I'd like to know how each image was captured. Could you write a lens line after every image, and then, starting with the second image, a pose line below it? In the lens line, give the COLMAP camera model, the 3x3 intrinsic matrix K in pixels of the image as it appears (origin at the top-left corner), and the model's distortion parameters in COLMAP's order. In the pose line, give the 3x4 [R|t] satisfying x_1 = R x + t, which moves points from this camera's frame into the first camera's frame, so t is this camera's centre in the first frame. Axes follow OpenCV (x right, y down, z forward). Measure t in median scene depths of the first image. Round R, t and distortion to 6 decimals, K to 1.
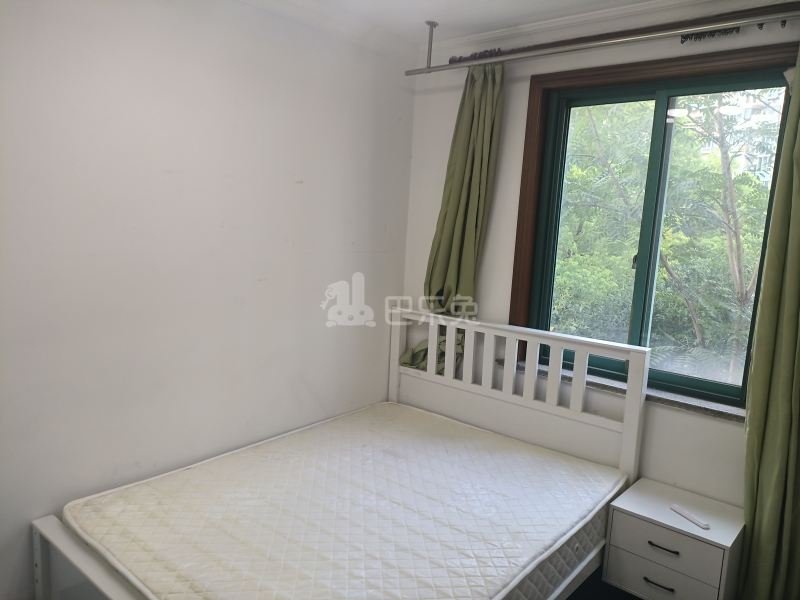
lens RADIAL K [[579.1, 0, 403.0], [0, 579.1, 298.9], [0, 0, 1]] dist [0.022754, -0.018758]
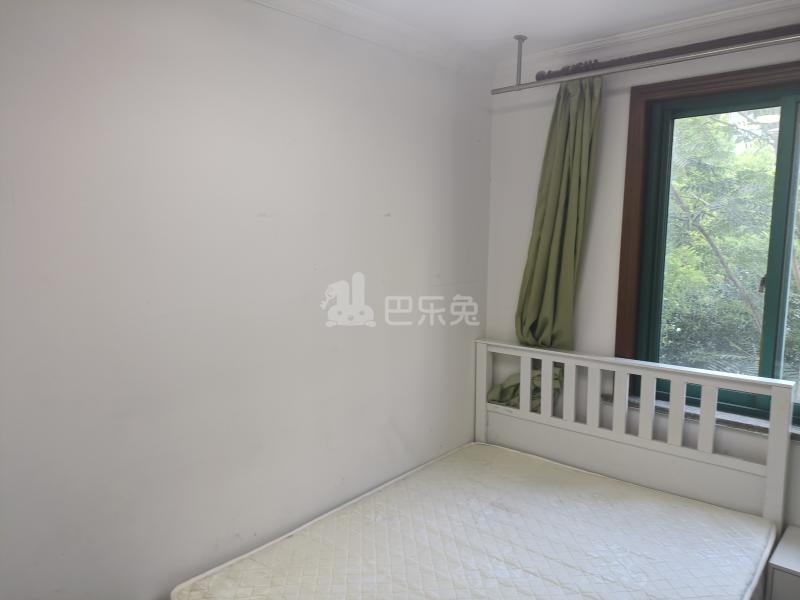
lens RADIAL K [[579.1, 0, 399.0], [0, 579.1, 295.7], [0, 0, 1]] dist [0.022754, -0.018758]
pose [[0.998310, -0.047740, -0.033137, -0.130689], [0.046798, 0.998493, -0.028648, -0.043922], [0.034455, 0.027049, 0.999040, 0.074363]]
